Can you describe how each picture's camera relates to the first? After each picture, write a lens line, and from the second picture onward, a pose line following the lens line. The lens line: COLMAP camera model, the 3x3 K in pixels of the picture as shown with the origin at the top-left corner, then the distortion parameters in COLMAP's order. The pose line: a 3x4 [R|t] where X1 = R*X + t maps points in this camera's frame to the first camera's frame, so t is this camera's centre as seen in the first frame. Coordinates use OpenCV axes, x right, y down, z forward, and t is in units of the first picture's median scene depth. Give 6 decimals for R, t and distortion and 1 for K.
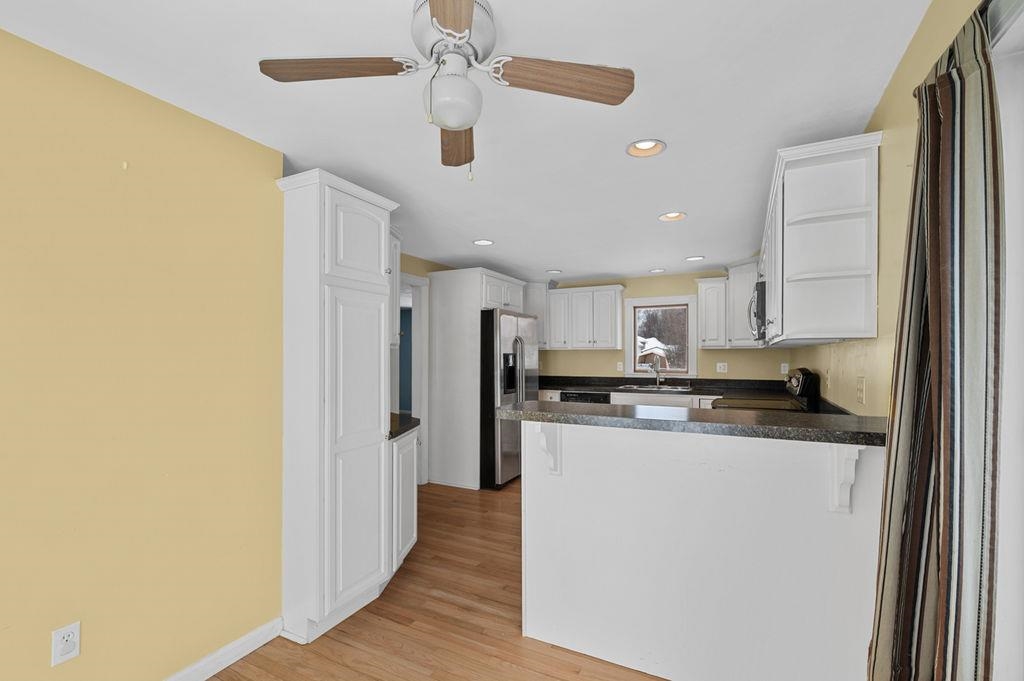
lens RADIAL K [[433.1, 0, 514.1], [0, 433.1, 360.1], [0, 0, 1]] dist [-0.000264, -0.000019]
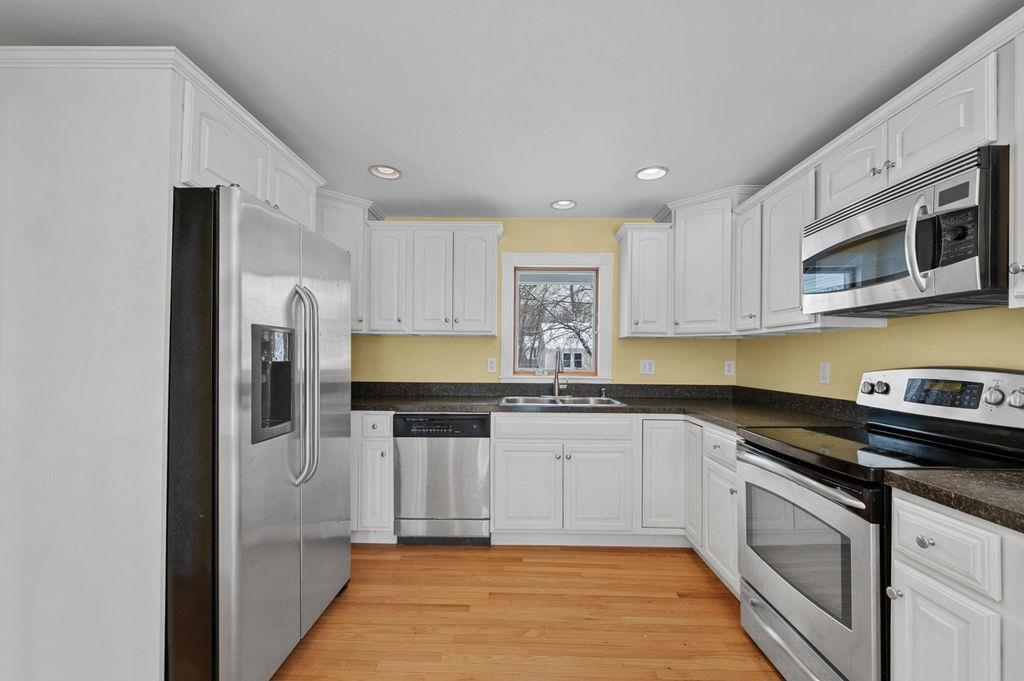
lens RADIAL K [[433.1, 0, 514.1], [0, 433.1, 360.1], [0, 0, 1]] dist [-0.000264, -0.000019]
pose [[0.899379, 0.008304, 0.437091, 0.009987], [-0.008503, 0.999963, -0.001503, 0.009411], [-0.437087, -0.002365, 0.899416, 0.486291]]
